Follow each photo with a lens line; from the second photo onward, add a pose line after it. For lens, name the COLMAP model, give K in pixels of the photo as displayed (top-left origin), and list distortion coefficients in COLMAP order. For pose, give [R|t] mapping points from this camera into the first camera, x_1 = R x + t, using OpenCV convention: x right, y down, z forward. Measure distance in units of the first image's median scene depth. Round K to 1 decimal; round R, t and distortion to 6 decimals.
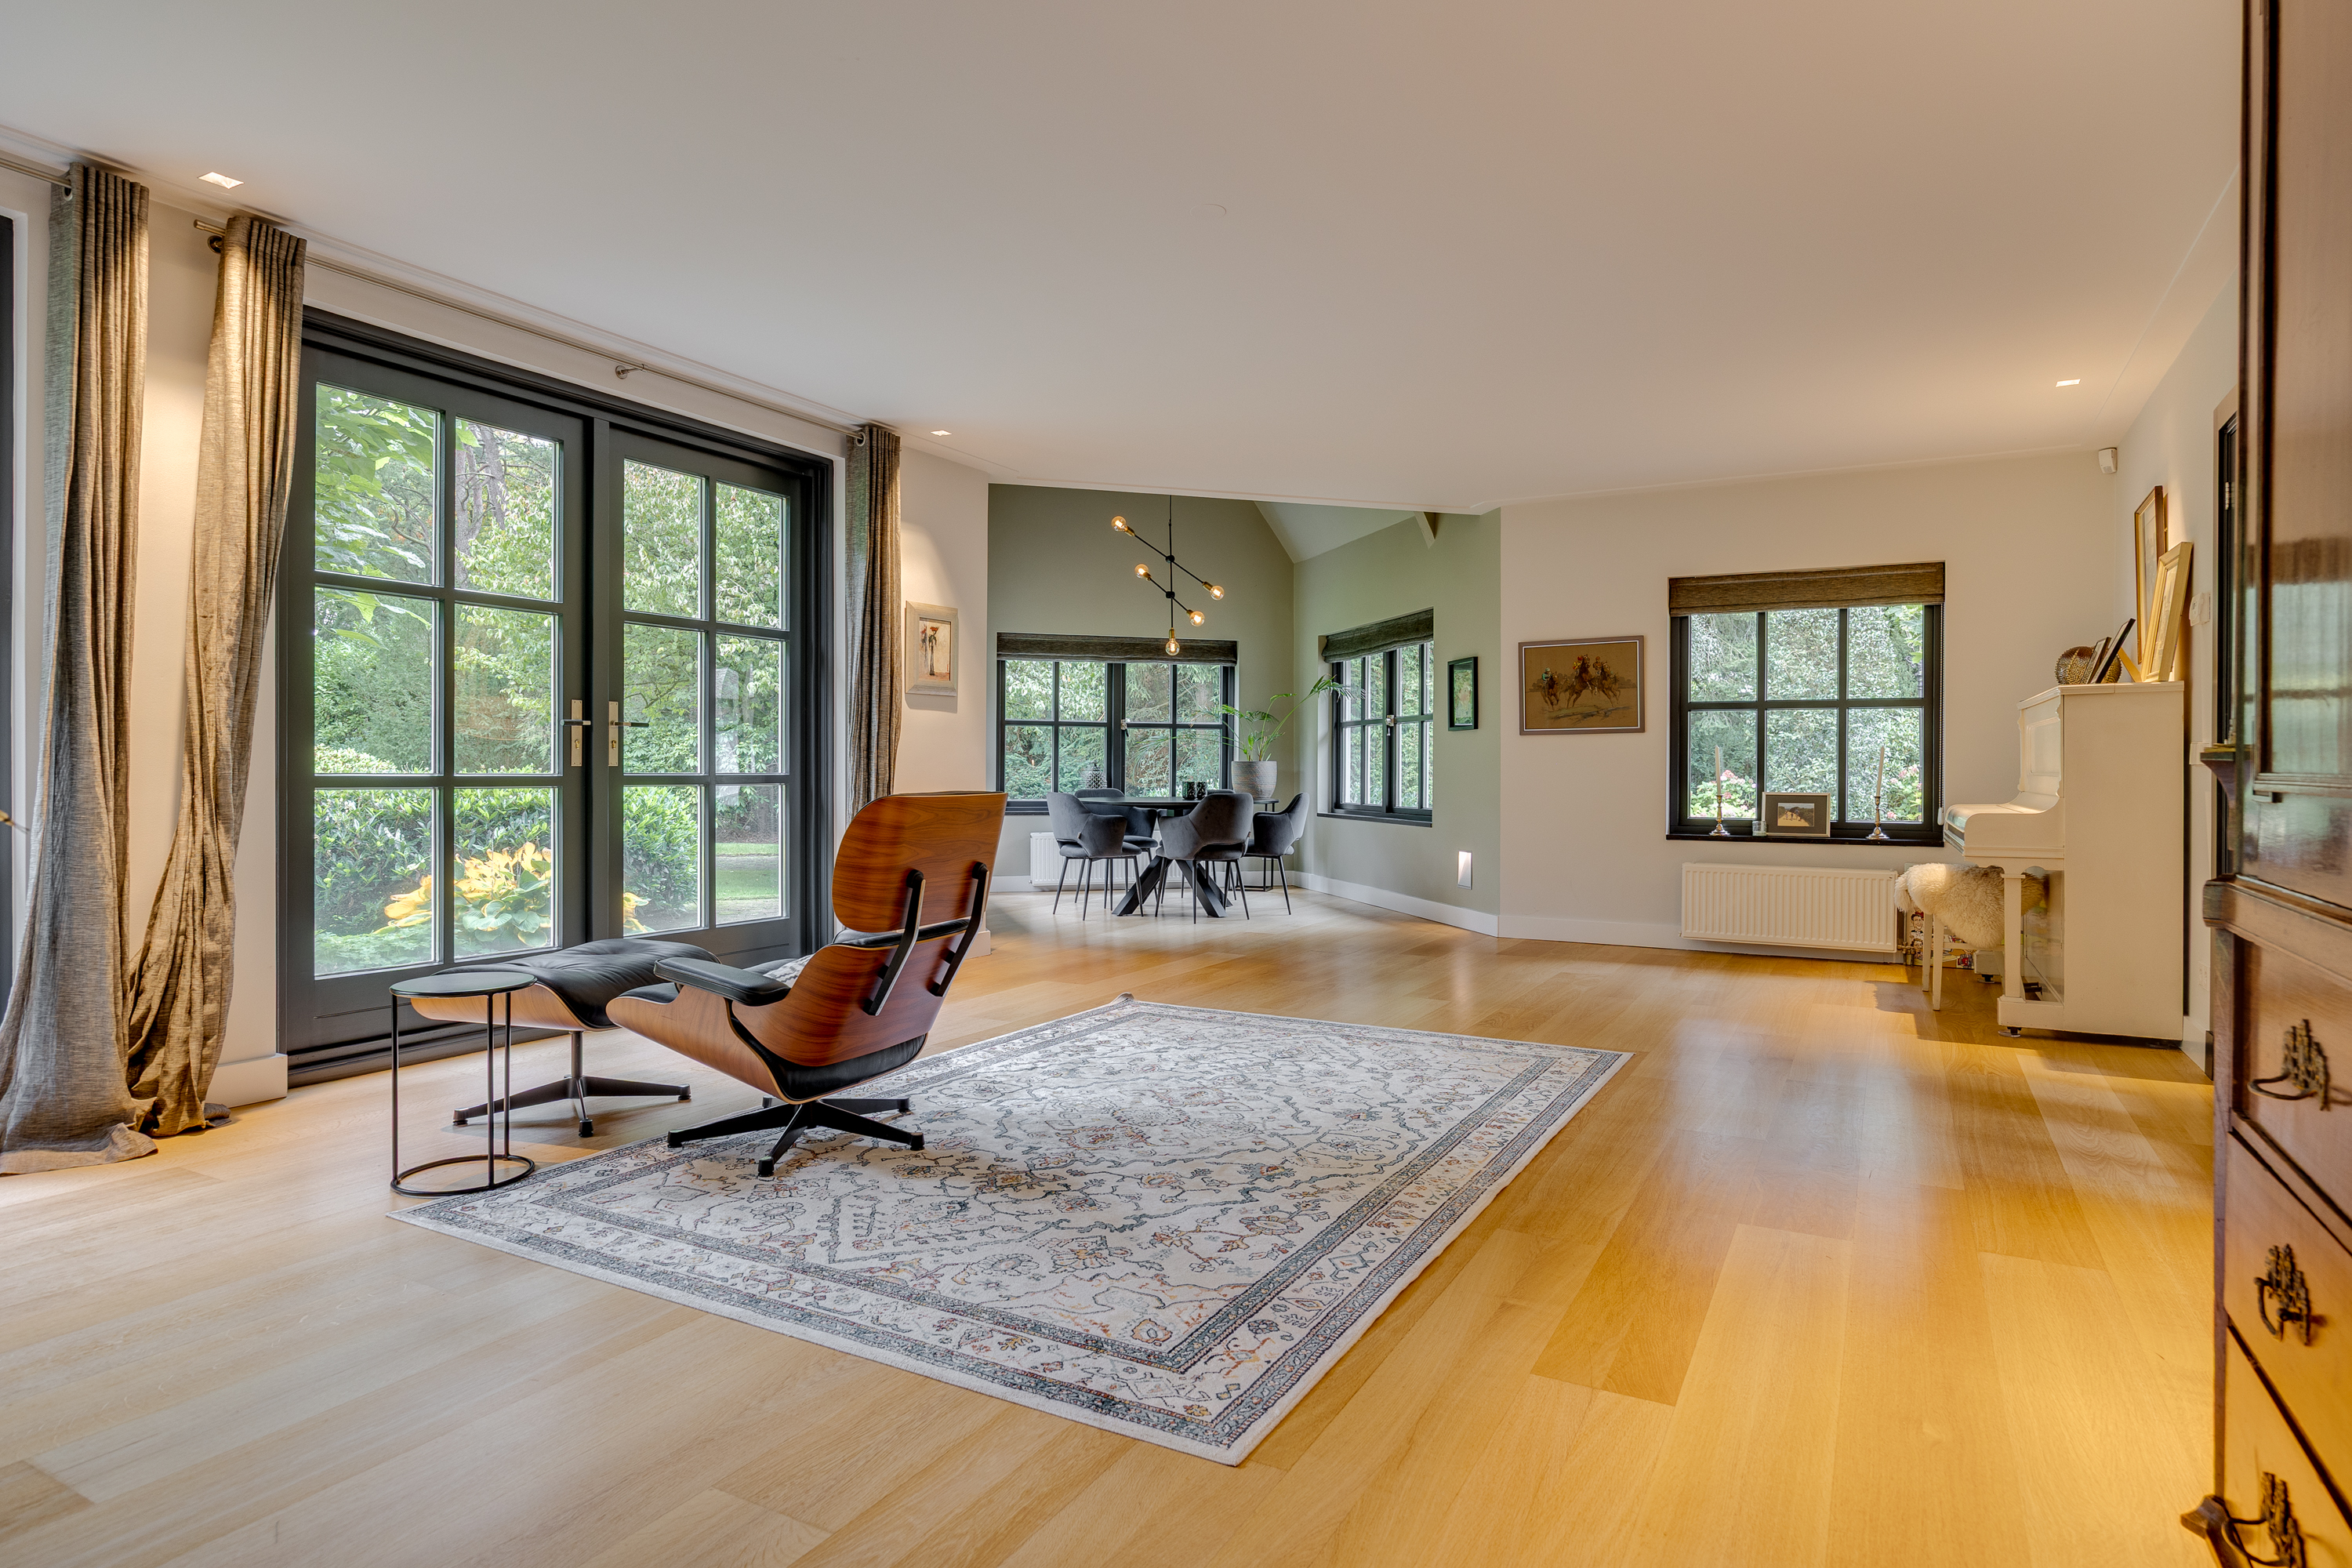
lens RADIAL K [[1342.9, 0, 1172.9], [0, 1342.9, 771.5], [0, 0, 1]] dist [-0.003686, -0.000231]
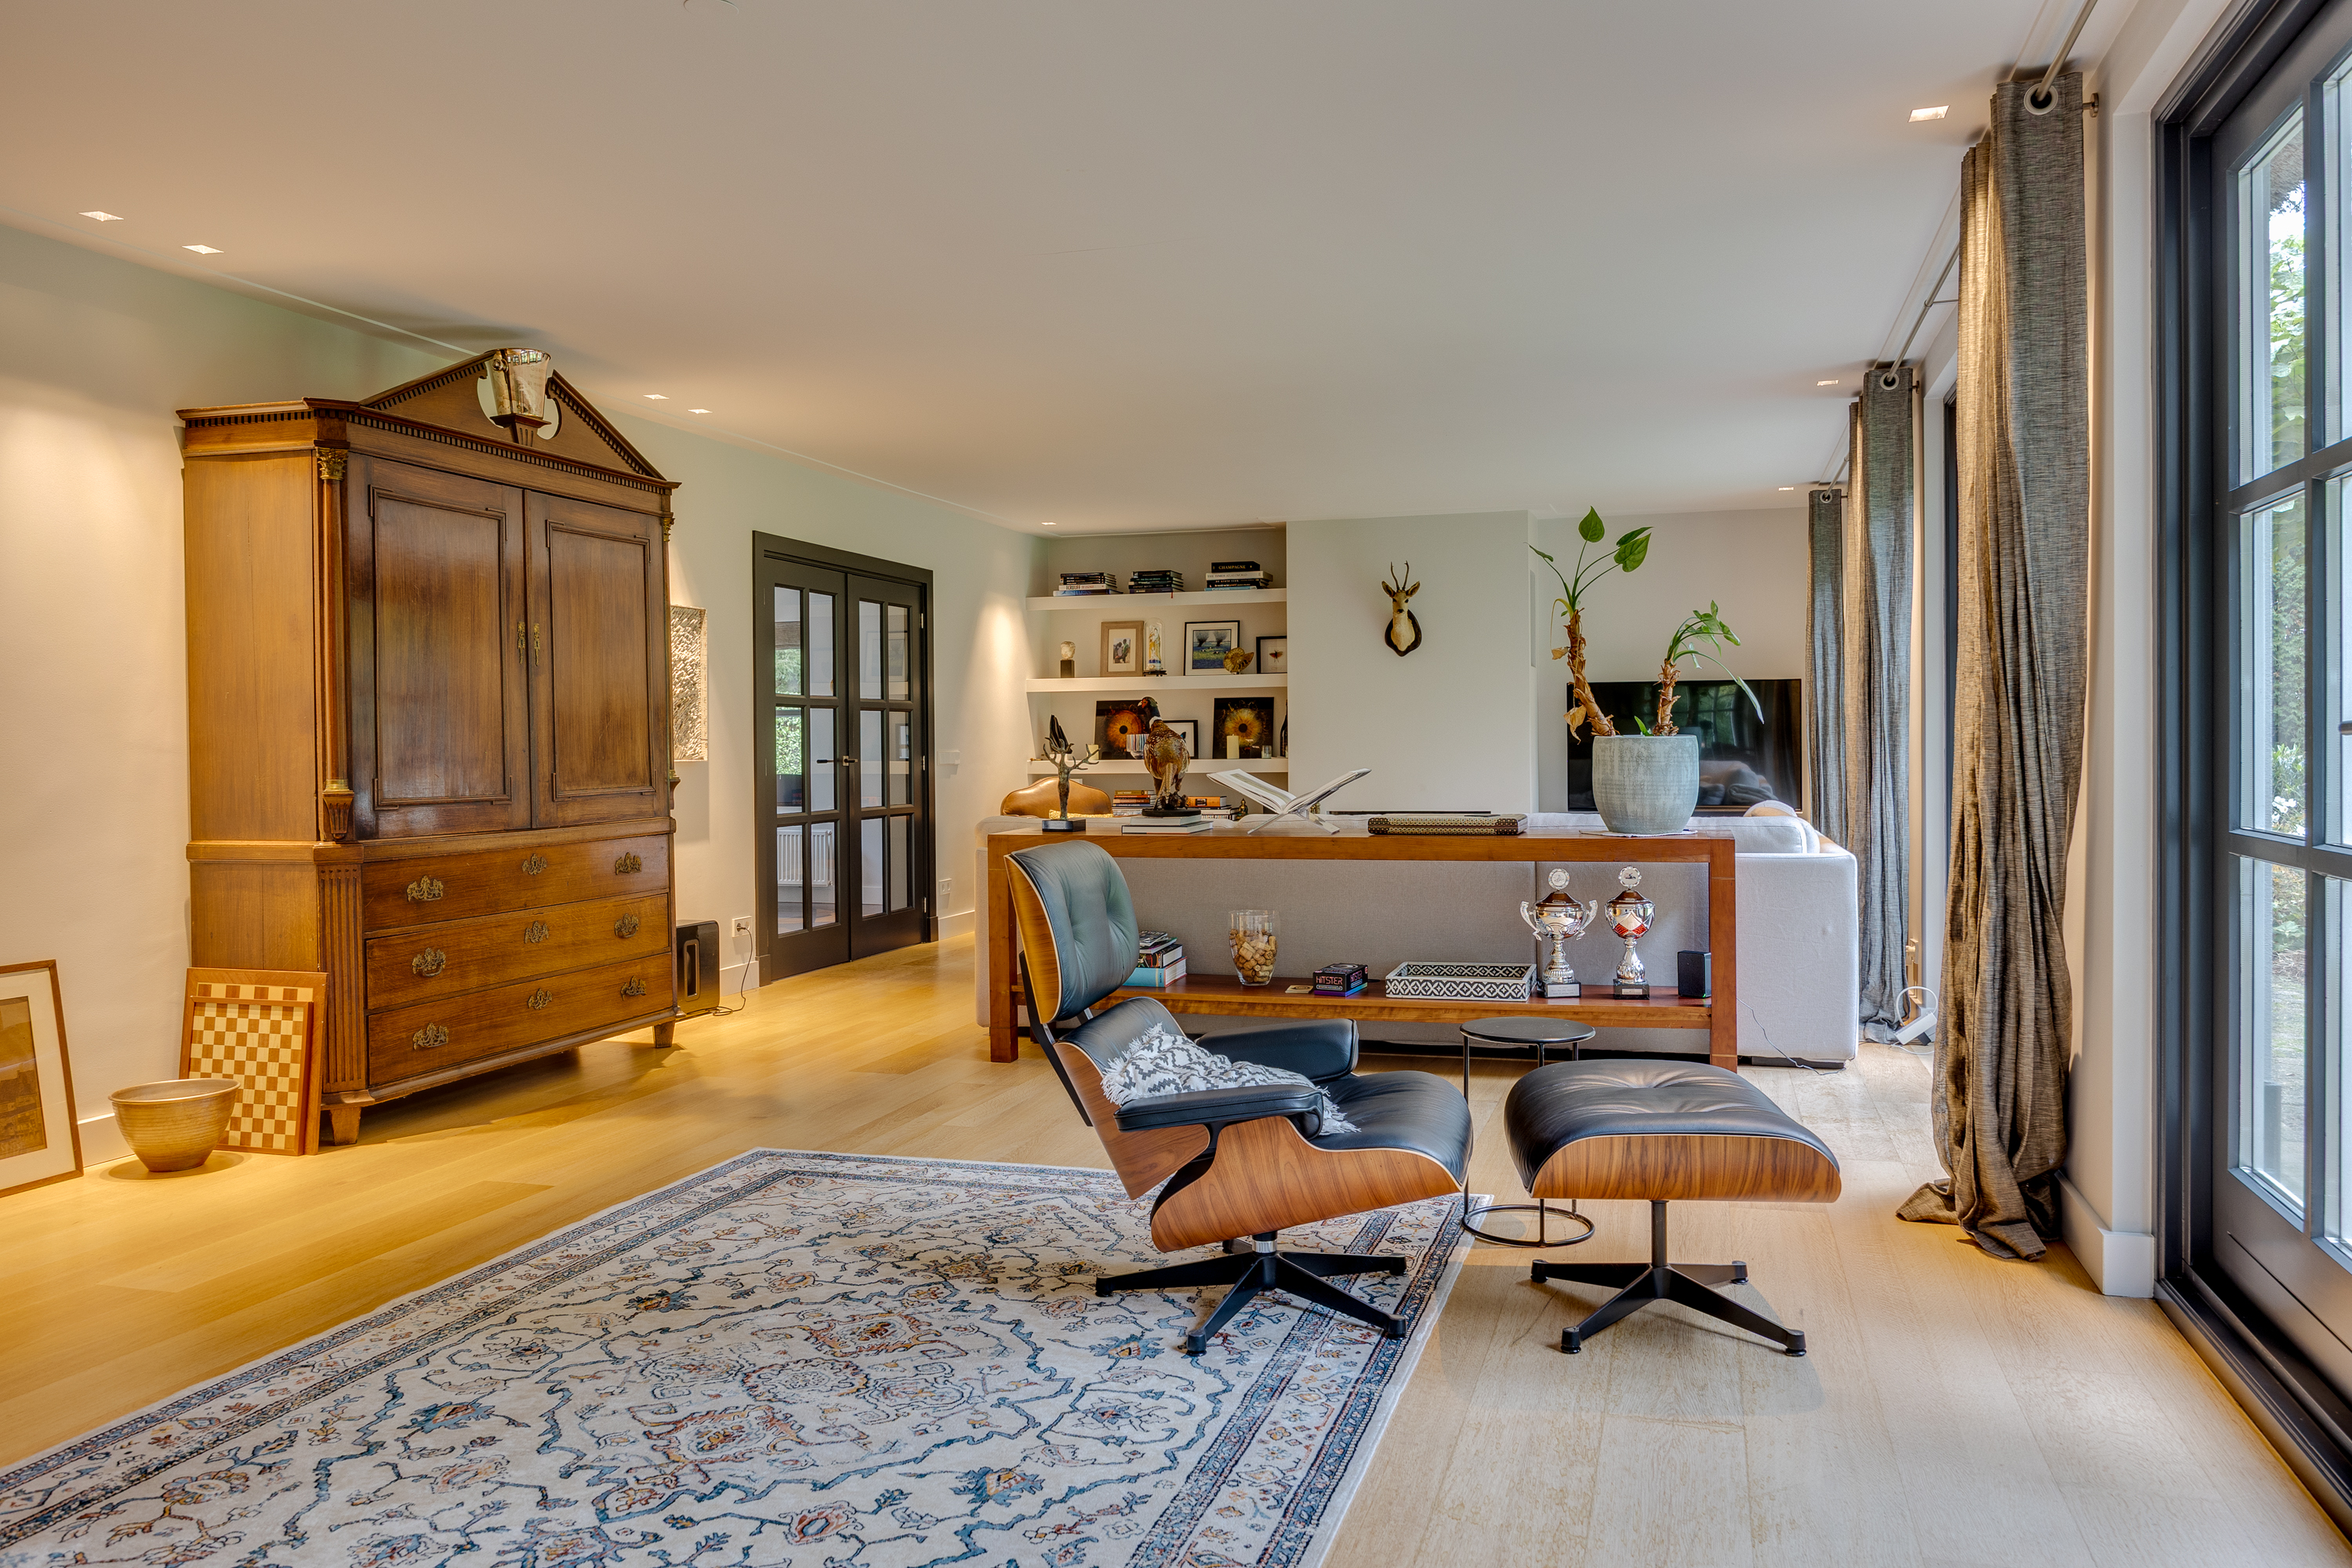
lens RADIAL K [[1729.8, 0, 1178.7], [0, 1729.8, 777.9], [0, 0, 1]] dist [-0.001572, -0.004428]
pose [[-0.979411, 0.008128, -0.201712, -0.031174], [0.004414, 0.999812, 0.018858, -0.046475], [0.201827, 0.017579, -0.979263, 2.131992]]
